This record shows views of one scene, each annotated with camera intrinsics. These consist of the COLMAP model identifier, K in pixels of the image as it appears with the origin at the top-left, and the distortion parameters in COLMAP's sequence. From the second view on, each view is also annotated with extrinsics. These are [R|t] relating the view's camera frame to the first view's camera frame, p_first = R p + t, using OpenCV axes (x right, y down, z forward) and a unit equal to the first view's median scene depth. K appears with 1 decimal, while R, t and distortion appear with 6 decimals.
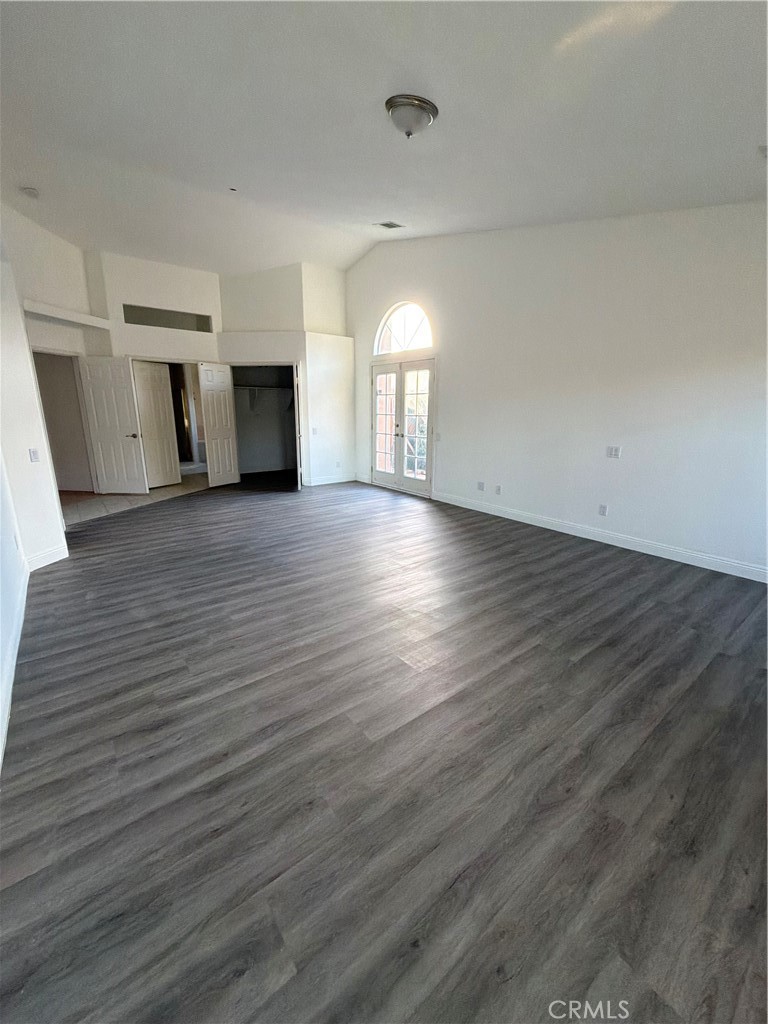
lens RADIAL K [[408.1, 0, 380.4], [0, 408.1, 509.7], [0, 0, 1]] dist [0.000450, -0.000131]
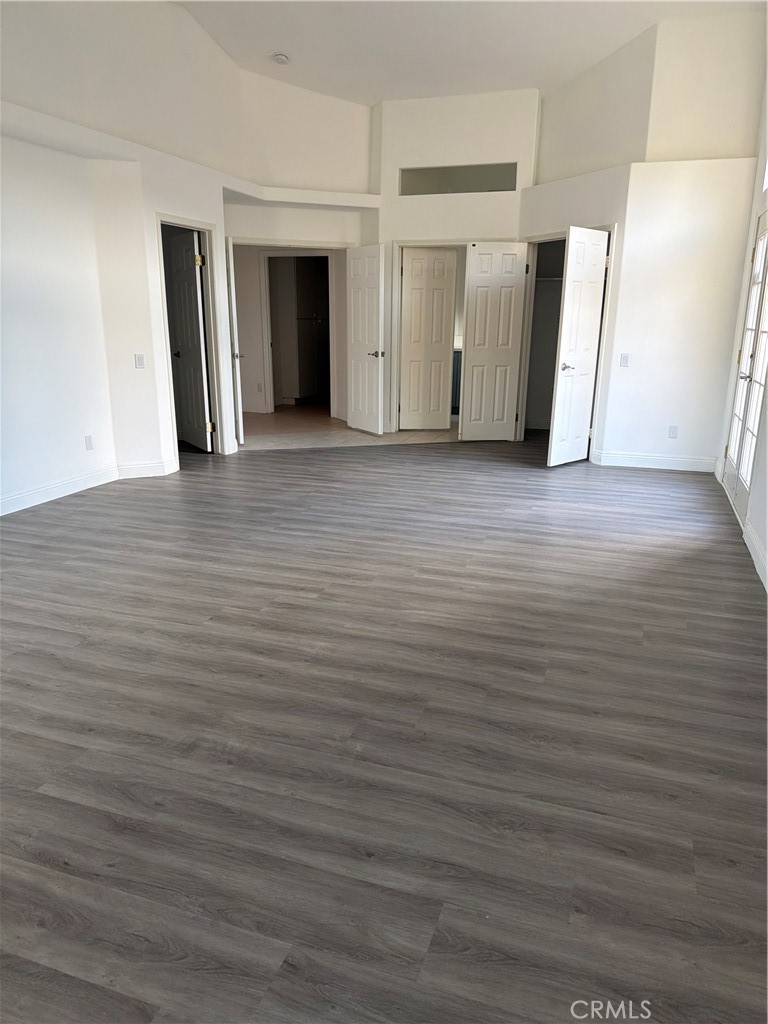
lens RADIAL K [[719.4, 0, 380.7], [0, 719.4, 520.2], [0, 0, 1]] dist [0.005371, -0.012871]
pose [[0.542505, 0.226420, -0.808963, 0.712294], [-0.207409, 0.969281, 0.132199, -0.088450], [0.814045, 0.096068, 0.572802, 0.415458]]
